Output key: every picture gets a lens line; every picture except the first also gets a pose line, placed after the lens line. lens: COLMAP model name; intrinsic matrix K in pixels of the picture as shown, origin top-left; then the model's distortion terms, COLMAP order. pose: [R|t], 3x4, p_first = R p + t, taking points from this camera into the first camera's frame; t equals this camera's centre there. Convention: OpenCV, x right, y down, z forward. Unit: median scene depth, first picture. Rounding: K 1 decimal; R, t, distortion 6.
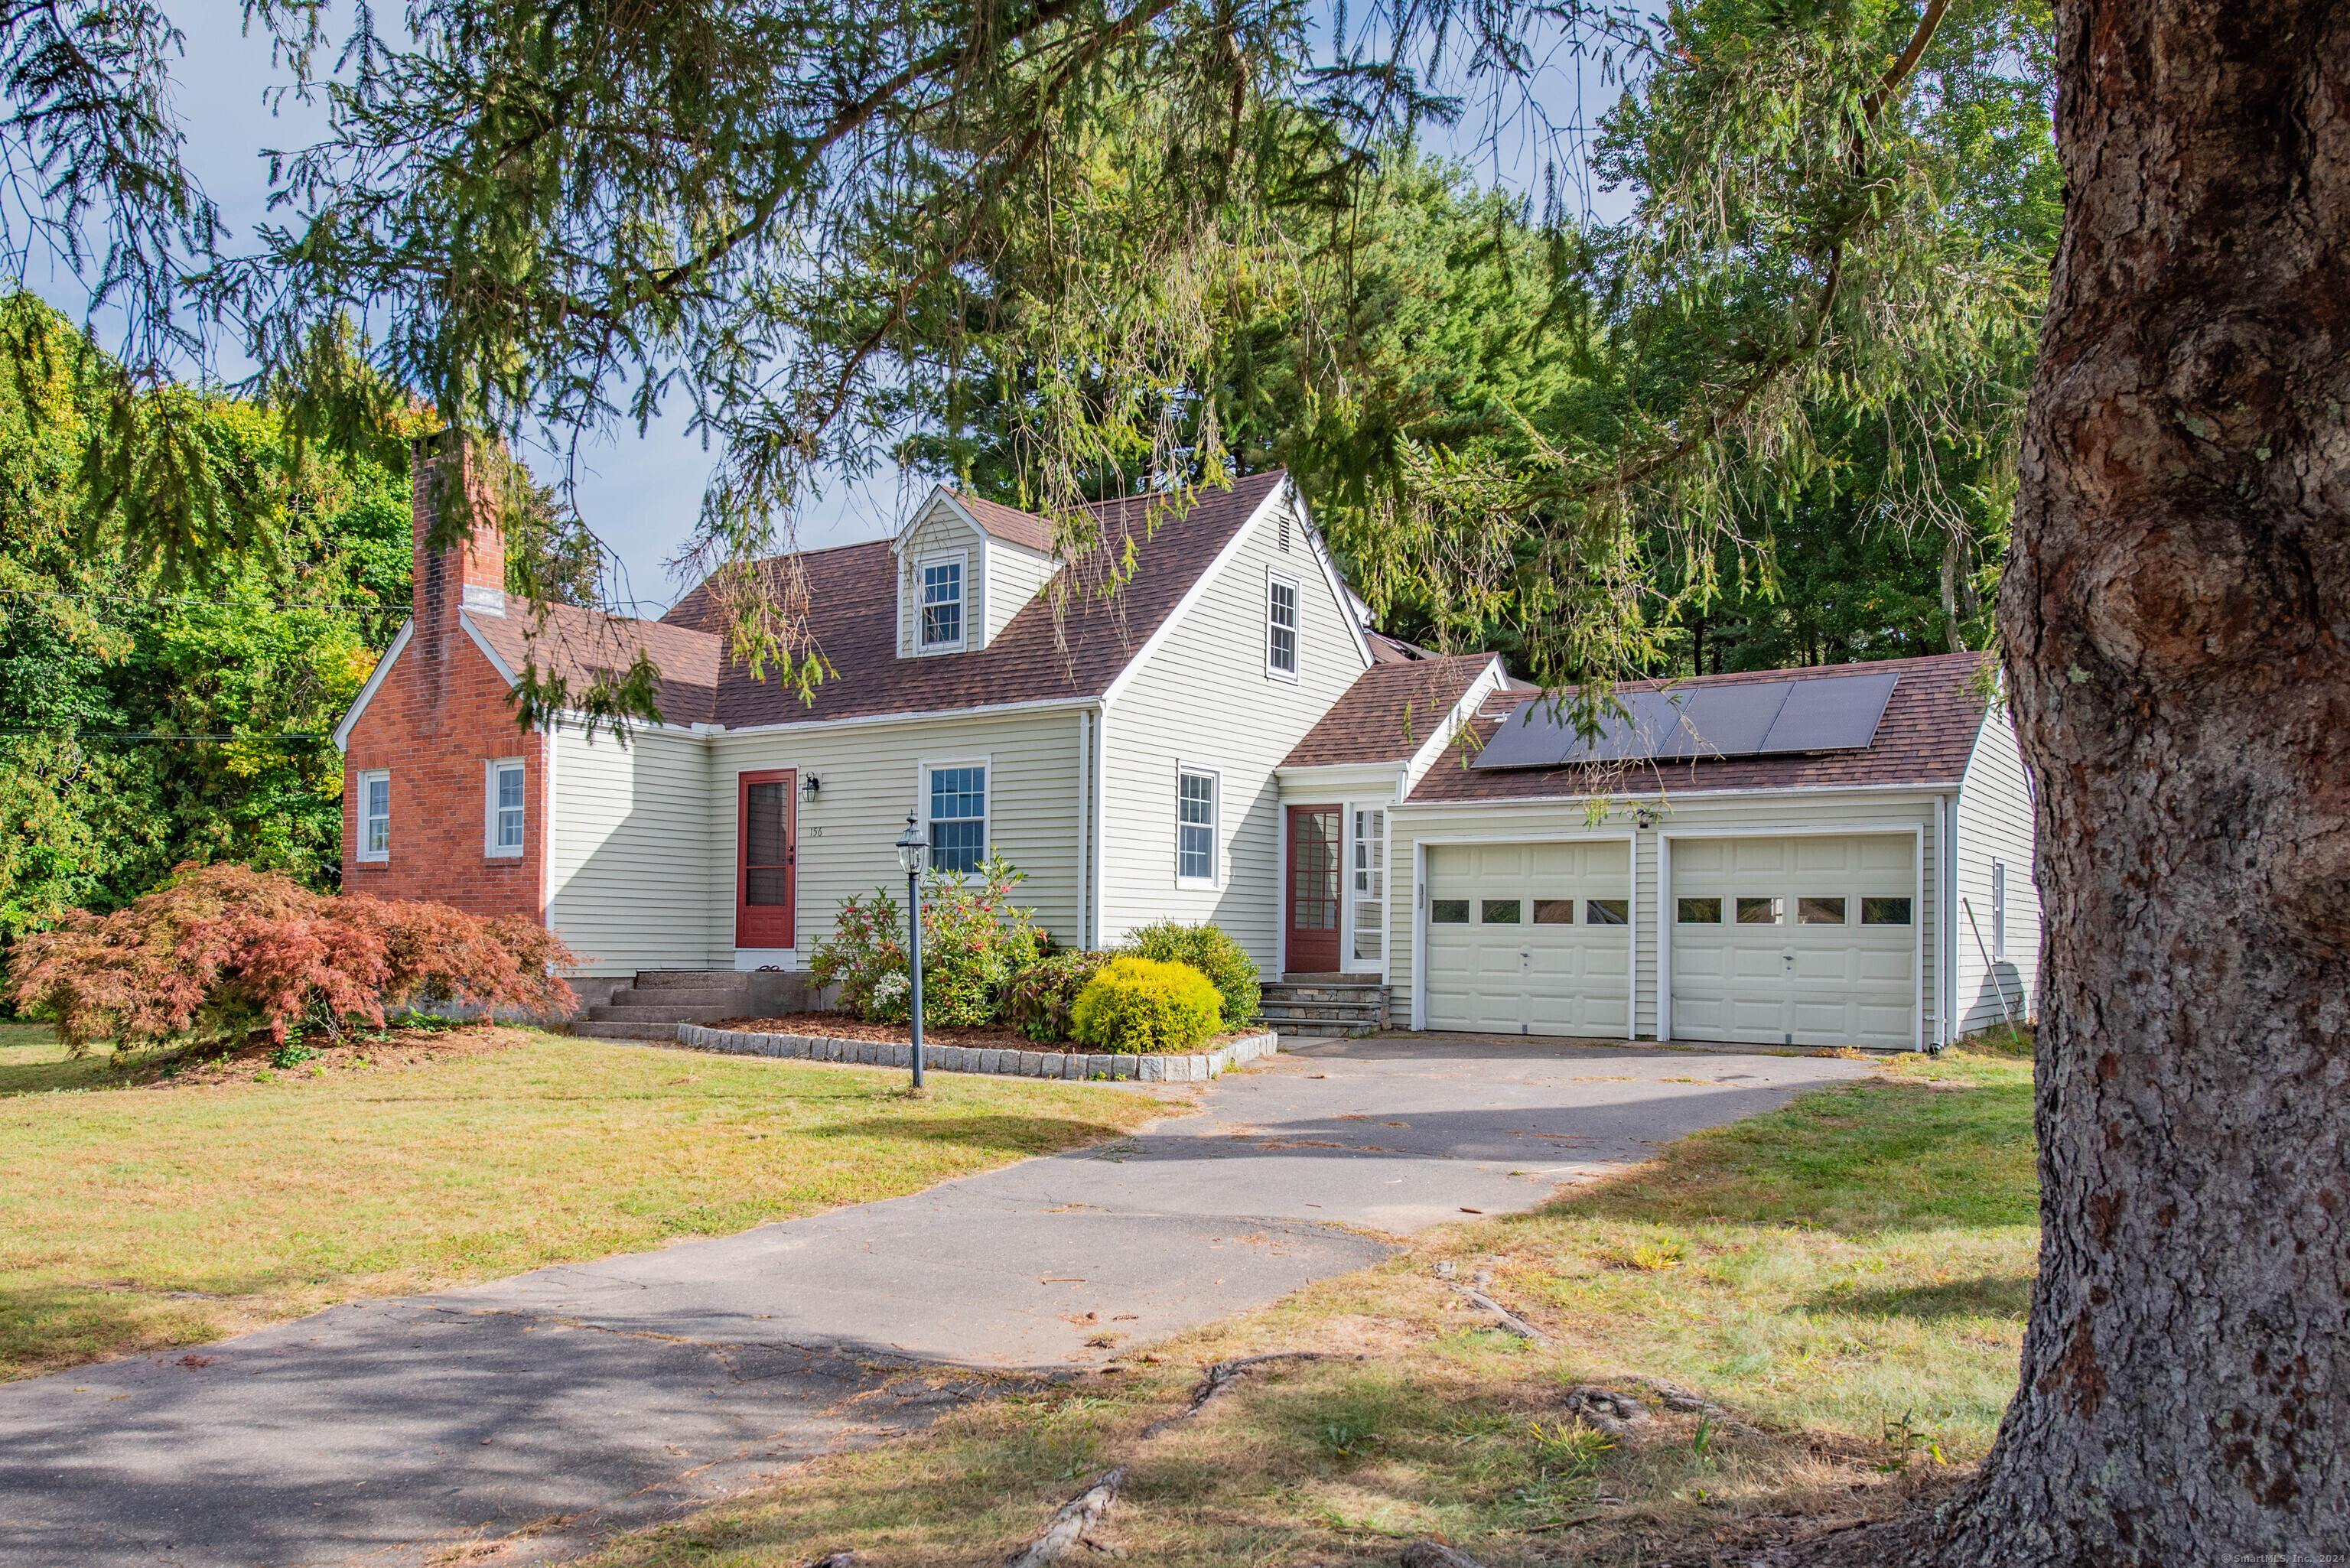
lens RADIAL K [[1791.2, 0, 1171.5], [0, 1791.2, 891.0], [0, 0, 1]] dist [0.003087, -0.001358]
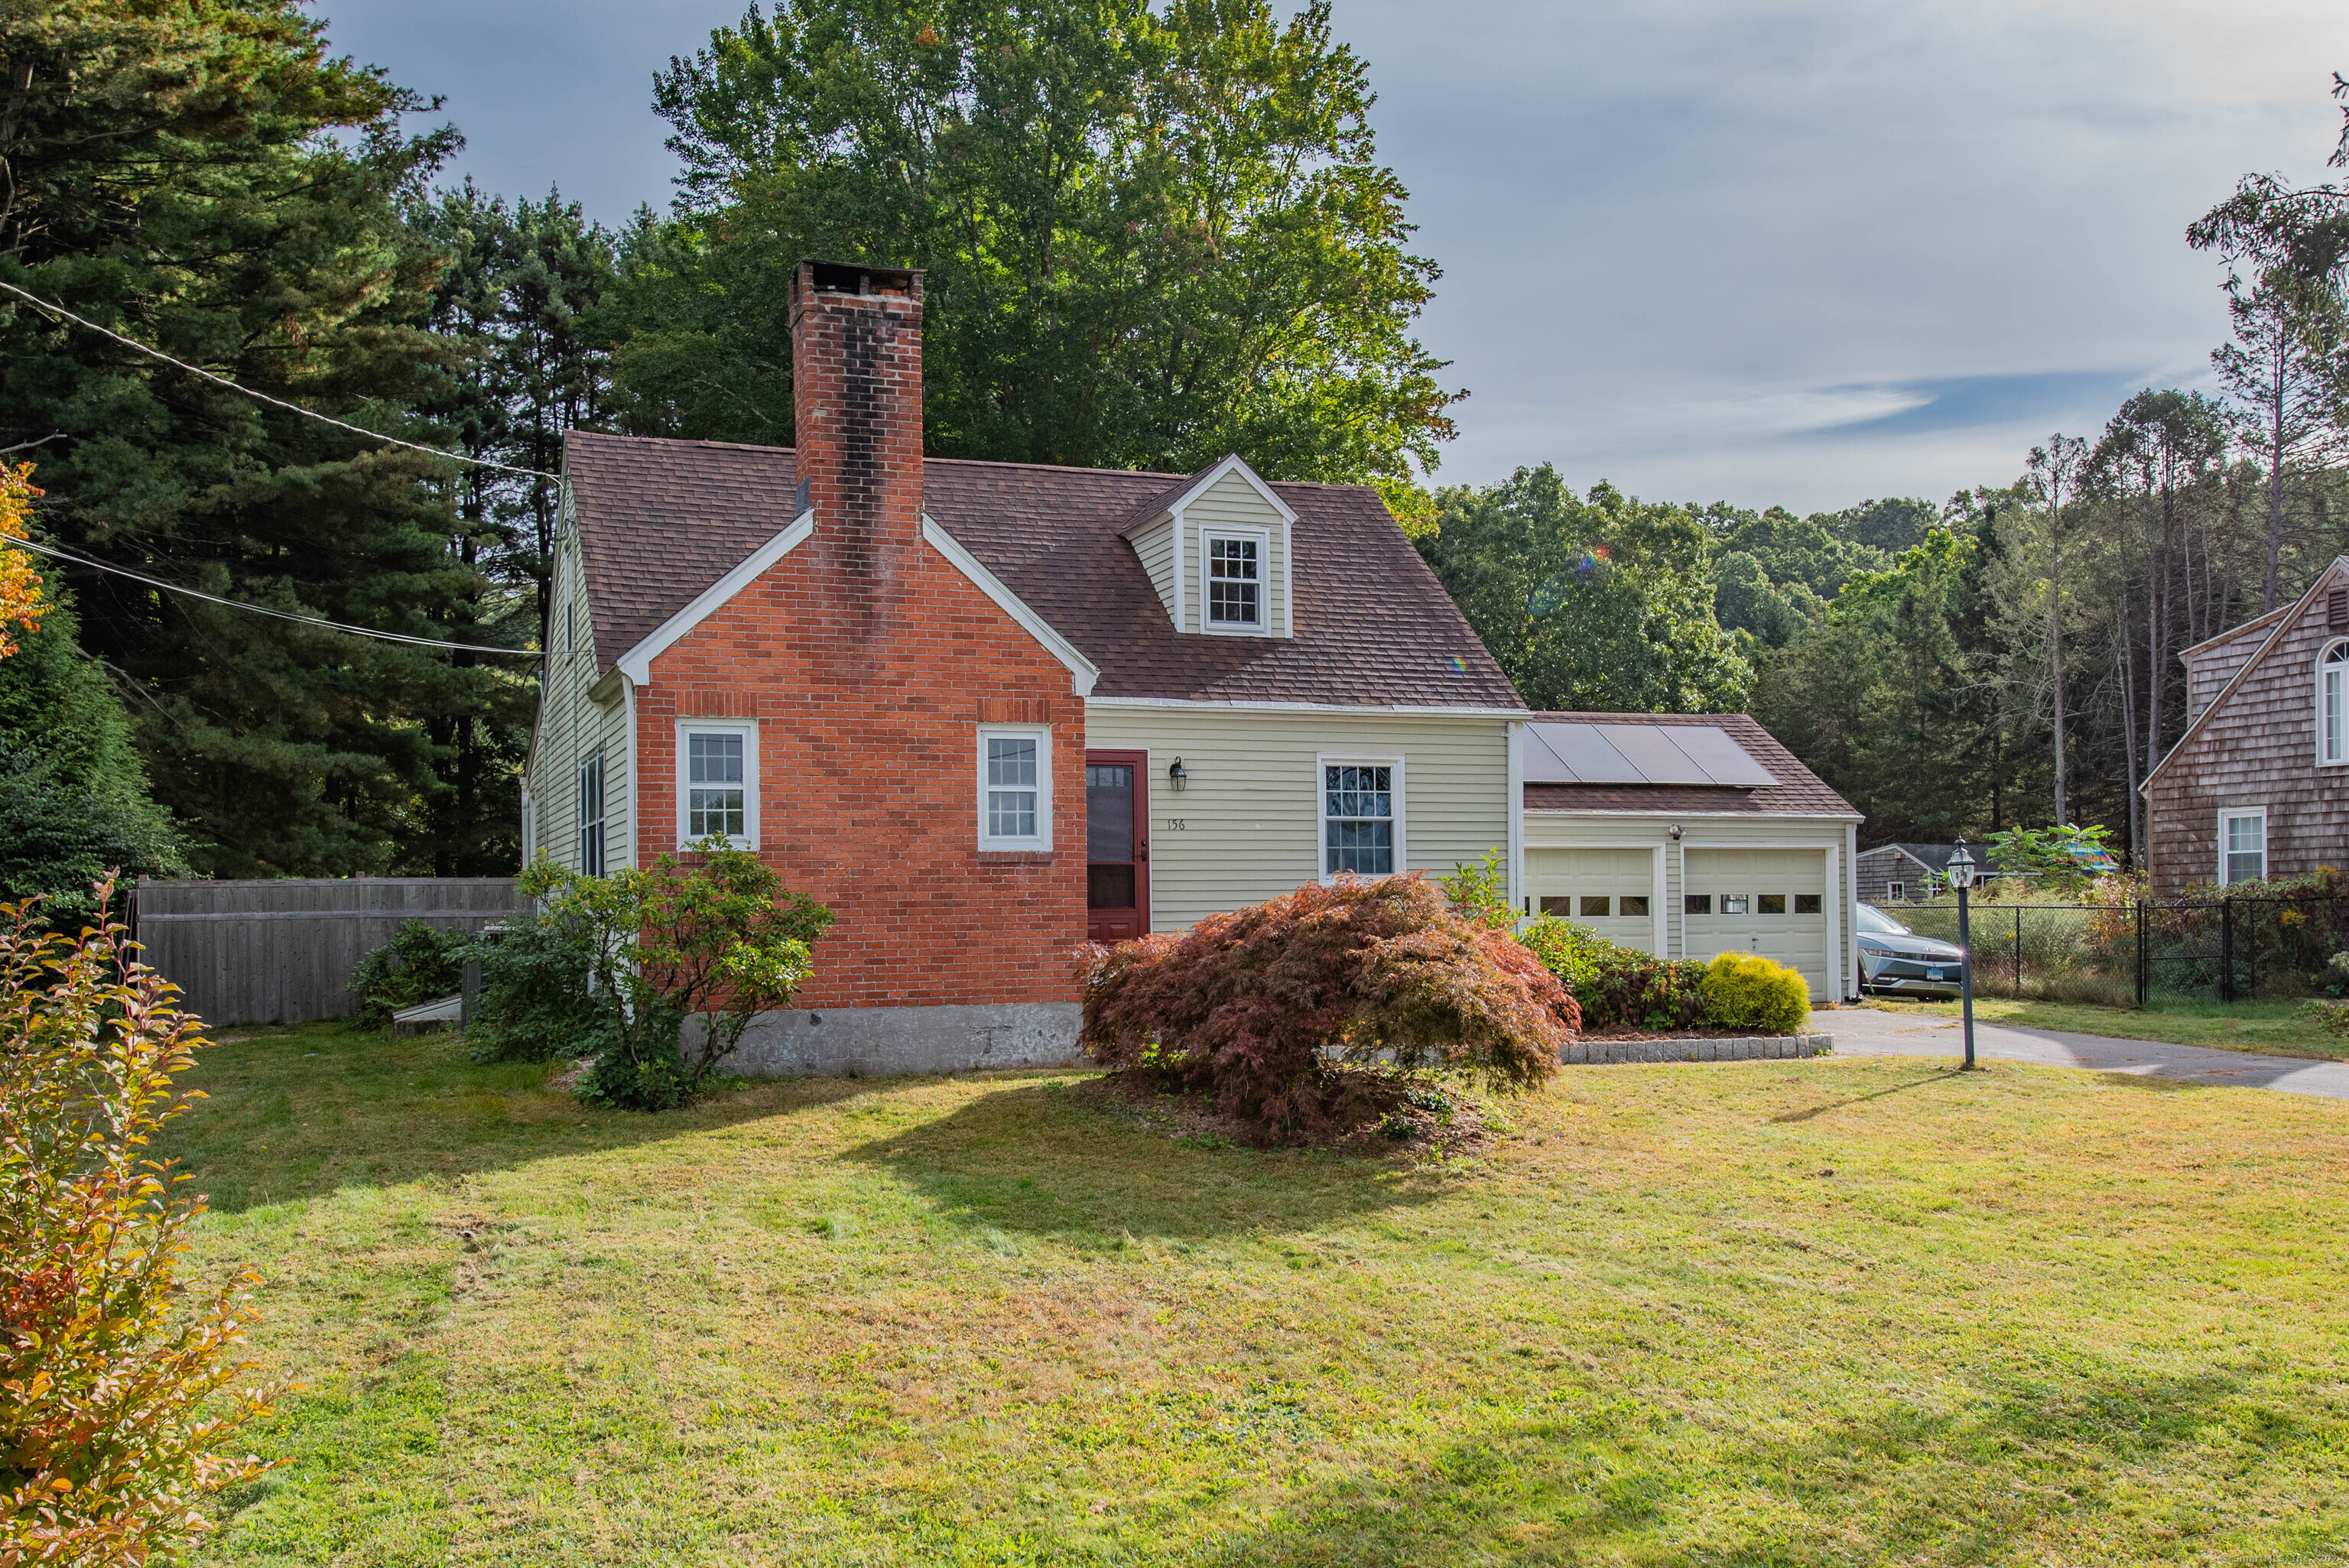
lens RADIAL K [[2060.1, 0, 1227.4], [0, 2060.1, 834.2], [0, 0, 1]] dist [0.004932, 0.001874]
pose [[0.555296, 0.017088, 0.831477, -1.057328], [-0.008636, 0.999853, -0.014781, -0.013945], [-0.831608, 0.001027, 0.555362, 0.427556]]
